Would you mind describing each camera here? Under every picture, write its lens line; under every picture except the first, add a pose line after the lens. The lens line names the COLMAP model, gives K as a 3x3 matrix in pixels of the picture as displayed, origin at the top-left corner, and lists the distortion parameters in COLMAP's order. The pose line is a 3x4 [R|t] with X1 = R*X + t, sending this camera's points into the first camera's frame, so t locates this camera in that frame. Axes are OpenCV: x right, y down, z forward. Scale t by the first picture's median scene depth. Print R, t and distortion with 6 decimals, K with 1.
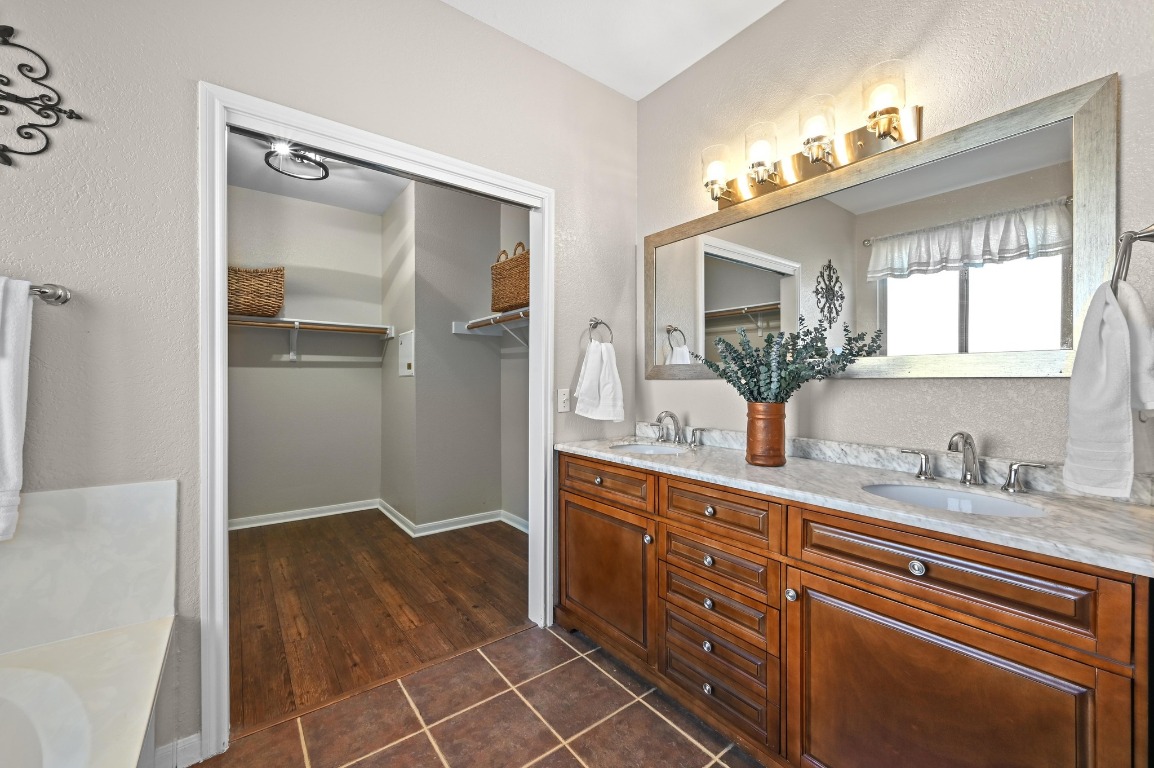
lens RADIAL K [[451.6, 0, 576.9], [0, 451.6, 380.9], [0, 0, 1]] dist [-0.014076, -0.003018]
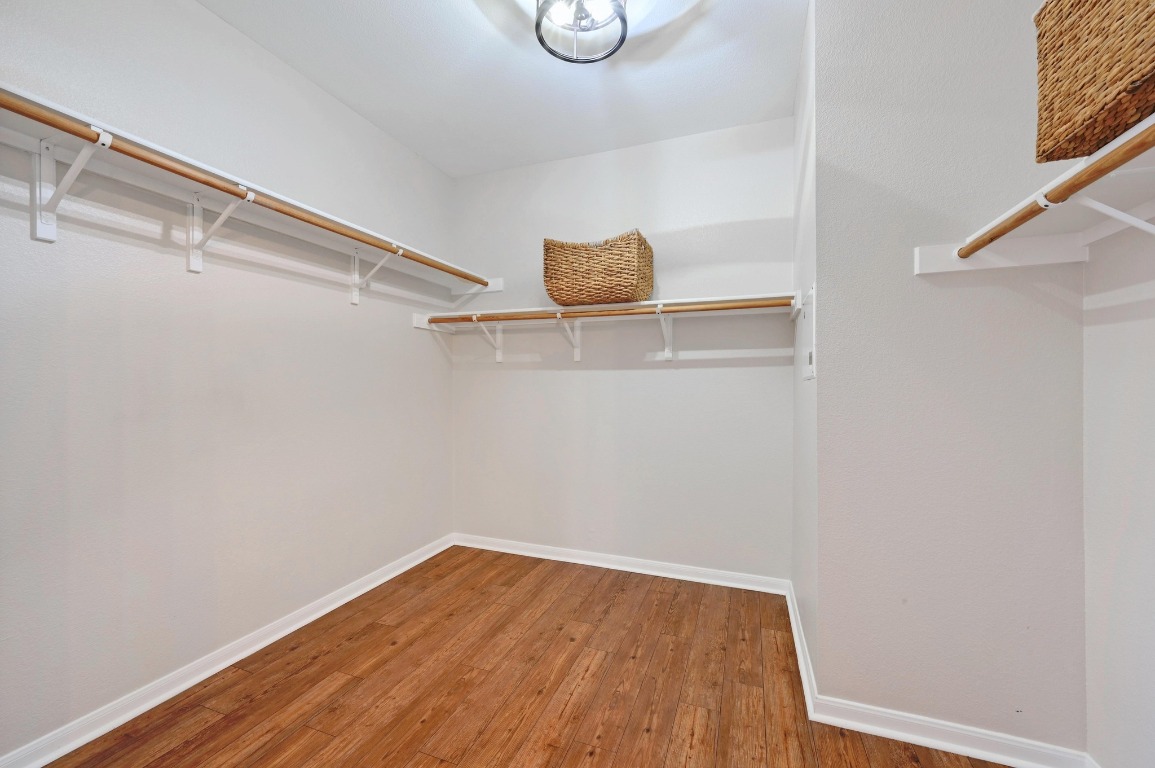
lens RADIAL K [[452.0, 0, 579.2], [0, 452.0, 386.3], [0, 0, 1]] dist [-0.014076, -0.003018]
pose [[0.531820, 0.004335, -0.846846, -0.089886], [-0.001775, 0.999990, 0.004004, -0.004477], [0.846855, -0.000627, 0.531823, 0.513777]]
